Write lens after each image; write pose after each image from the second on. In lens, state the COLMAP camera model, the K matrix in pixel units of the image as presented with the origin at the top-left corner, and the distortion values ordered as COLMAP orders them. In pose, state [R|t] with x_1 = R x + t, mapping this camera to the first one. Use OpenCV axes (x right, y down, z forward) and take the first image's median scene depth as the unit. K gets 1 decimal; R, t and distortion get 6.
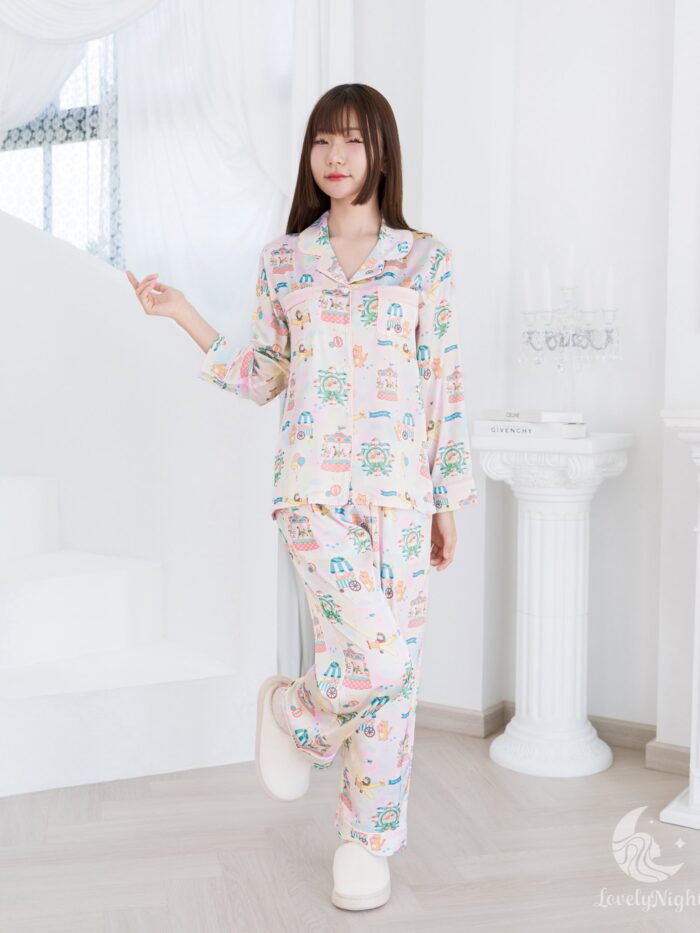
lens RADIAL K [[958.1, 0, 350.0], [0, 958.1, 466.5], [0, 0, 1]] dist [0.014929, -0.023862]
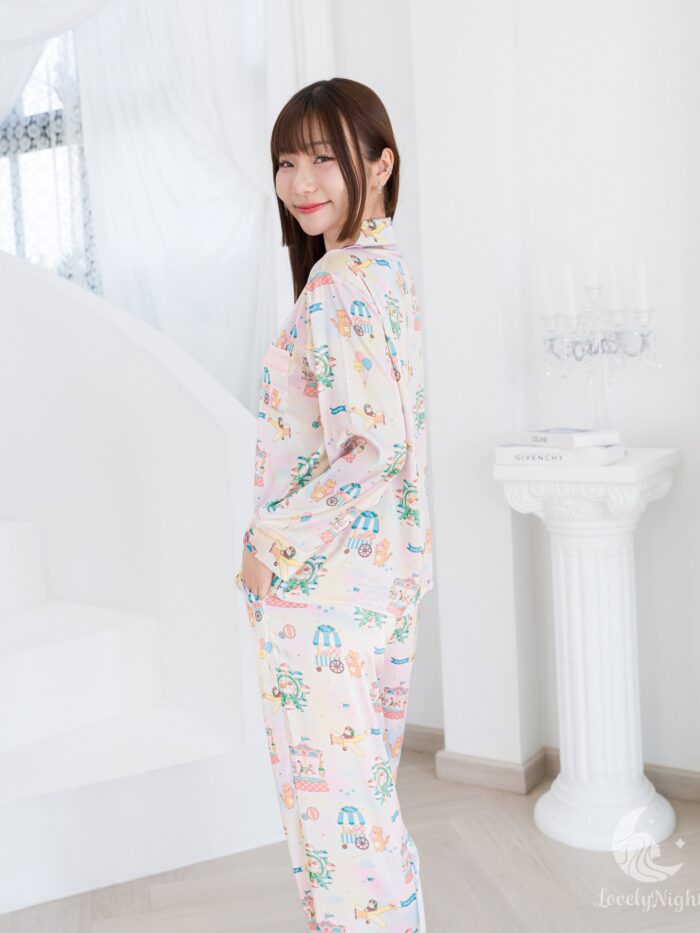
lens RADIAL K [[958.1, 0, 350.0], [0, 958.1, 466.5], [0, 0, 1]] dist [0.014929, -0.023862]
pose [[0.997905, -0.063510, -0.012334, 0.006701], [0.063714, 0.997825, 0.016882, -0.046456], [0.011235, -0.017632, 0.999781, 0.110077]]
